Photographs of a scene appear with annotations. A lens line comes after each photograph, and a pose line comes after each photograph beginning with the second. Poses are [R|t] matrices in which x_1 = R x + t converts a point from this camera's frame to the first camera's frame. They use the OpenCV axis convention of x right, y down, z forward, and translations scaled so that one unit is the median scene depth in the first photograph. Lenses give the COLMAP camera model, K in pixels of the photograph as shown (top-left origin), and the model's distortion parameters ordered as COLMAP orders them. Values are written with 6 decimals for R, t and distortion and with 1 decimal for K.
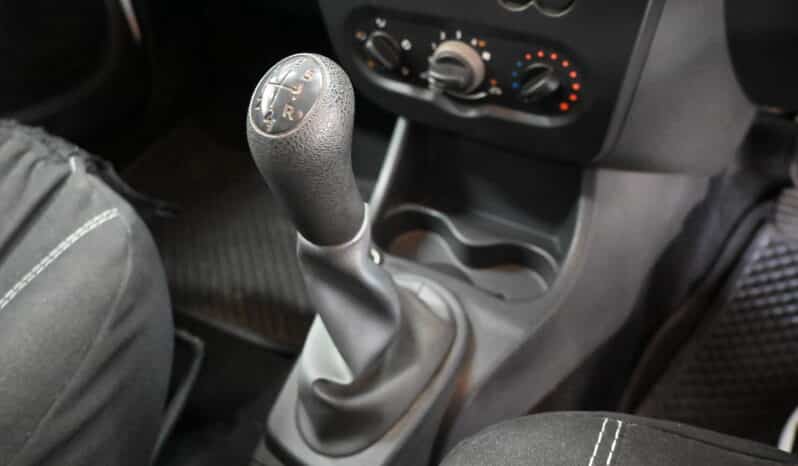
lens RADIAL K [[555.9, 0, 399.0], [0, 555.9, 233.0], [0, 0, 1]] dist [0.004282, 0.000472]
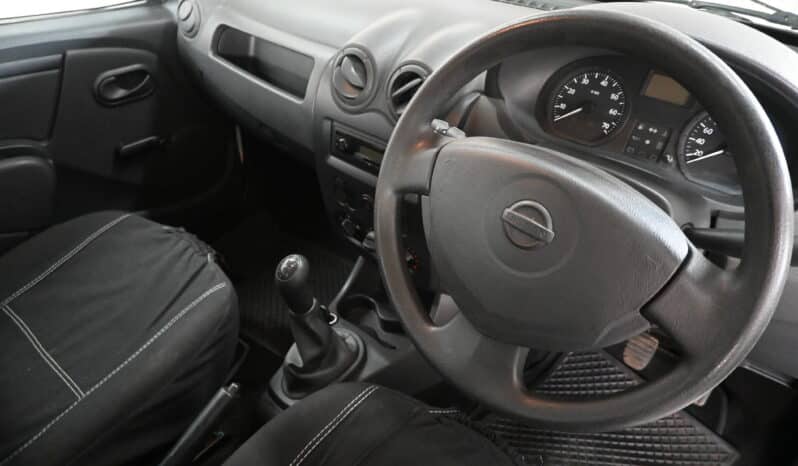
lens RADIAL K [[555.9, 0, 399.0], [0, 555.9, 233.0], [0, 0, 1]] dist [0.004282, 0.000472]
pose [[0.984084, 0.140711, -0.108531, 0.452532], [-0.150242, 0.984963, -0.085289, -0.157310], [0.094898, 0.100237, 0.990428, -1.302005]]
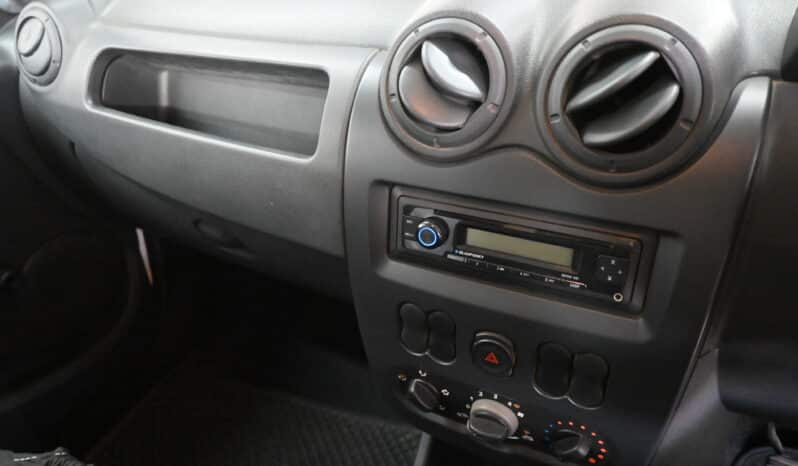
lens RADIAL K [[555.9, 0, 399.0], [0, 555.9, 233.0], [0, 0, 1]] dist [0.004282, 0.000472]
pose [[0.997533, -0.015025, 0.068576, -0.162990], [0.030285, 0.973359, -0.227279, -0.424817], [-0.063334, 0.228795, 0.971412, -0.177369]]
